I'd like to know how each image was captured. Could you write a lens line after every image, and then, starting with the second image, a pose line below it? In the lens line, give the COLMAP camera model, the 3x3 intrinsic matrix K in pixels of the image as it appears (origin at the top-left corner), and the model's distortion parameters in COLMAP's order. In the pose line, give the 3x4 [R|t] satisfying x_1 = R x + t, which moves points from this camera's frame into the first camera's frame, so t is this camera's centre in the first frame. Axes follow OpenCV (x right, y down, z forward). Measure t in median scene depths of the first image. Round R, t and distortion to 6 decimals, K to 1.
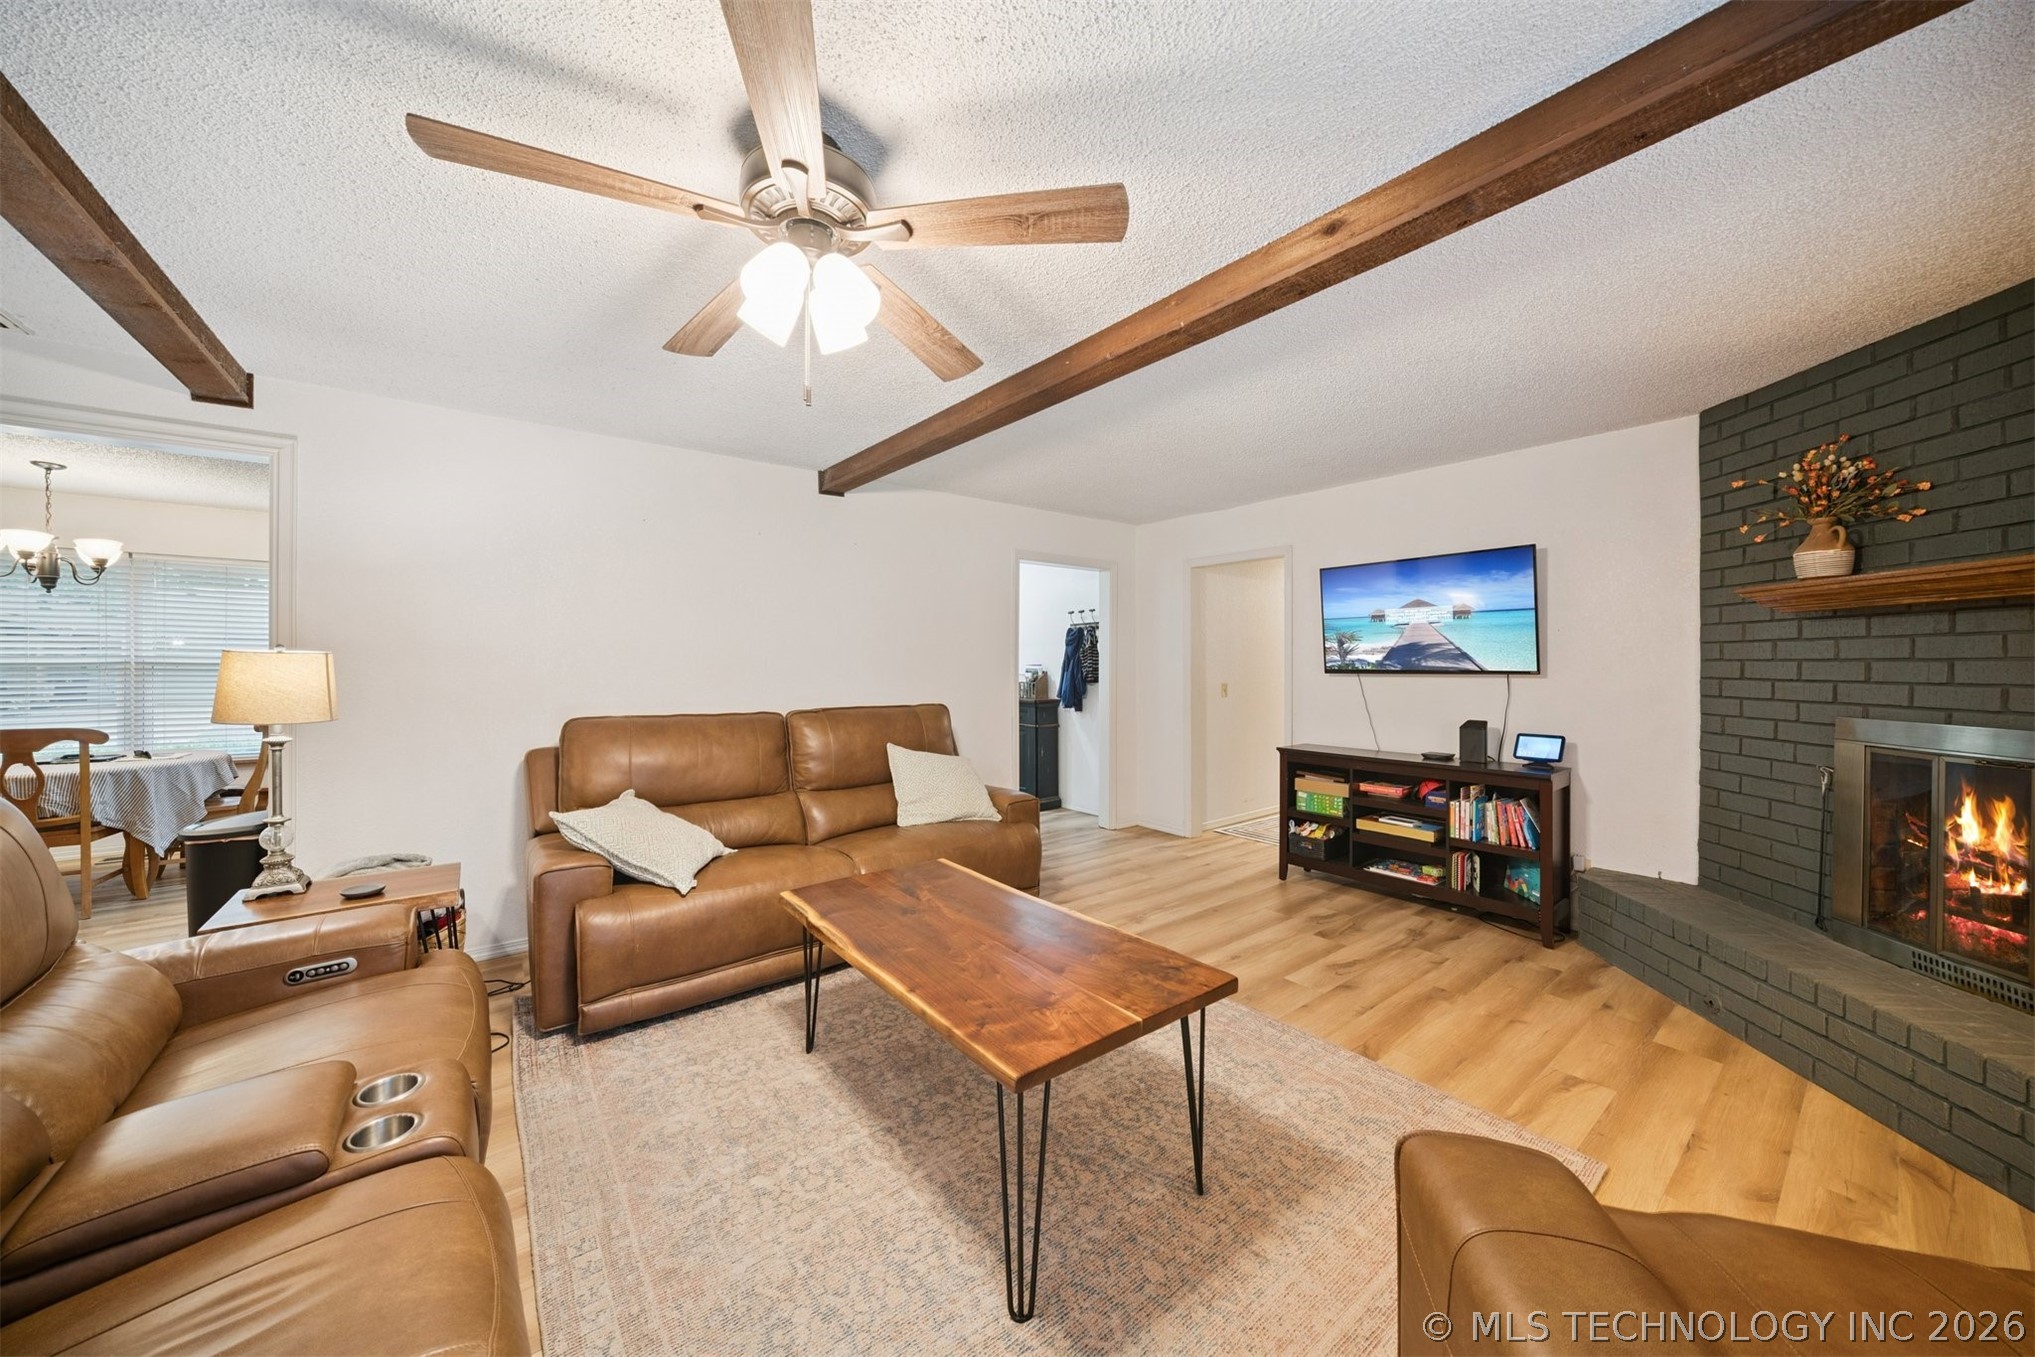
lens RADIAL K [[704.6, 0, 1020.1], [0, 704.6, 660.6], [0, 0, 1]] dist [-0.012479, 0.002226]
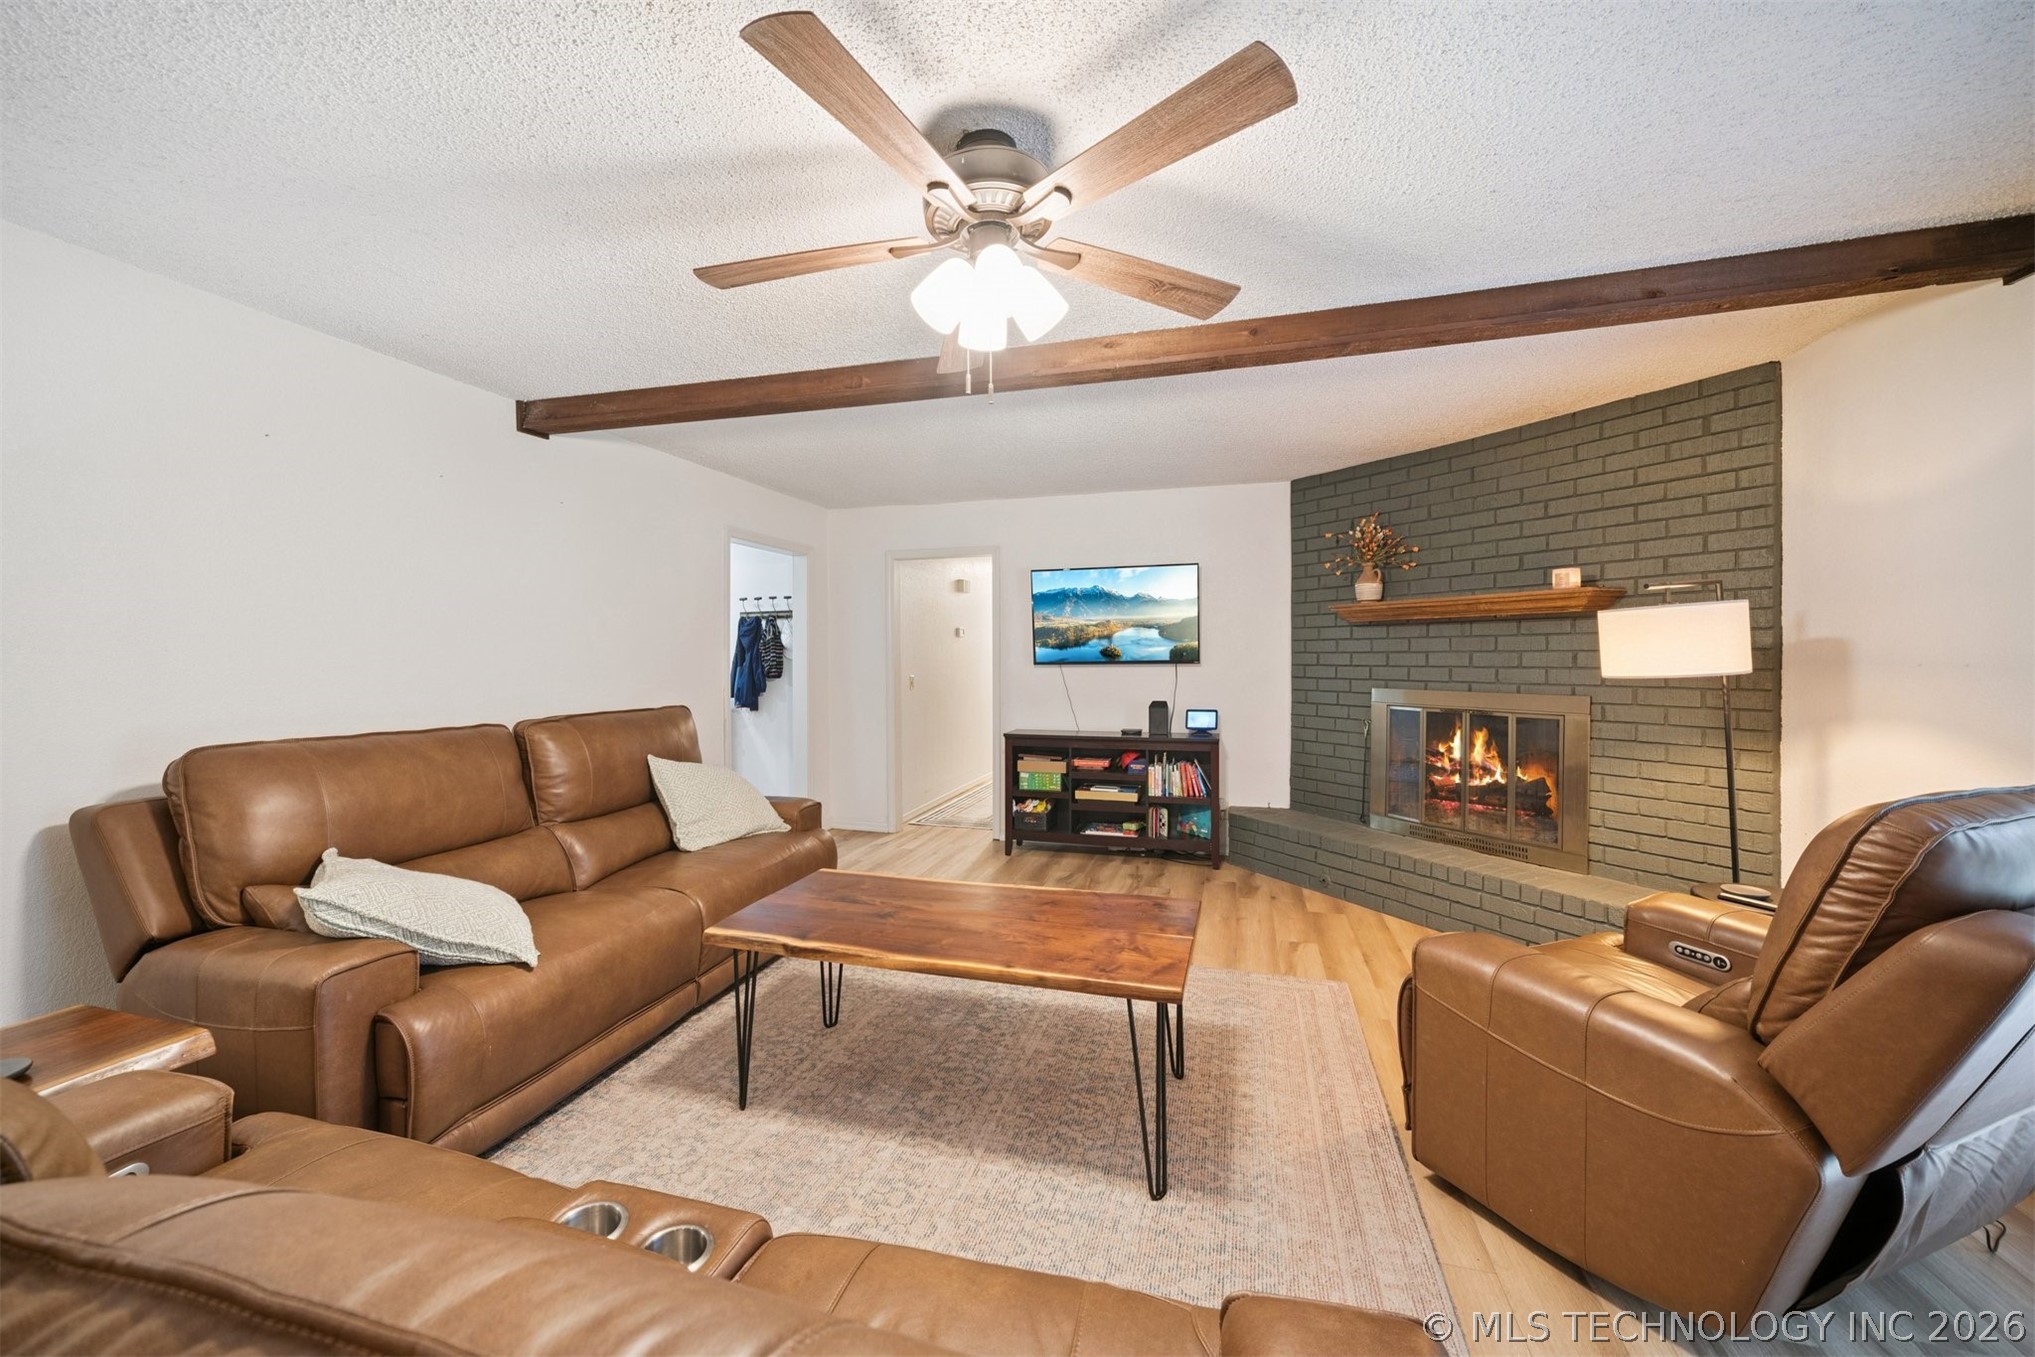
lens RADIAL K [[774.0, 0, 1026.7], [0, 774.0, 658.3], [0, 0, 1]] dist [-0.012657, 0.001318]
pose [[0.809411, -0.004464, 0.587225, -0.404932], [0.001311, 0.999982, 0.005794, 0.001425], [-0.587241, -0.003920, 0.809403, 0.025569]]
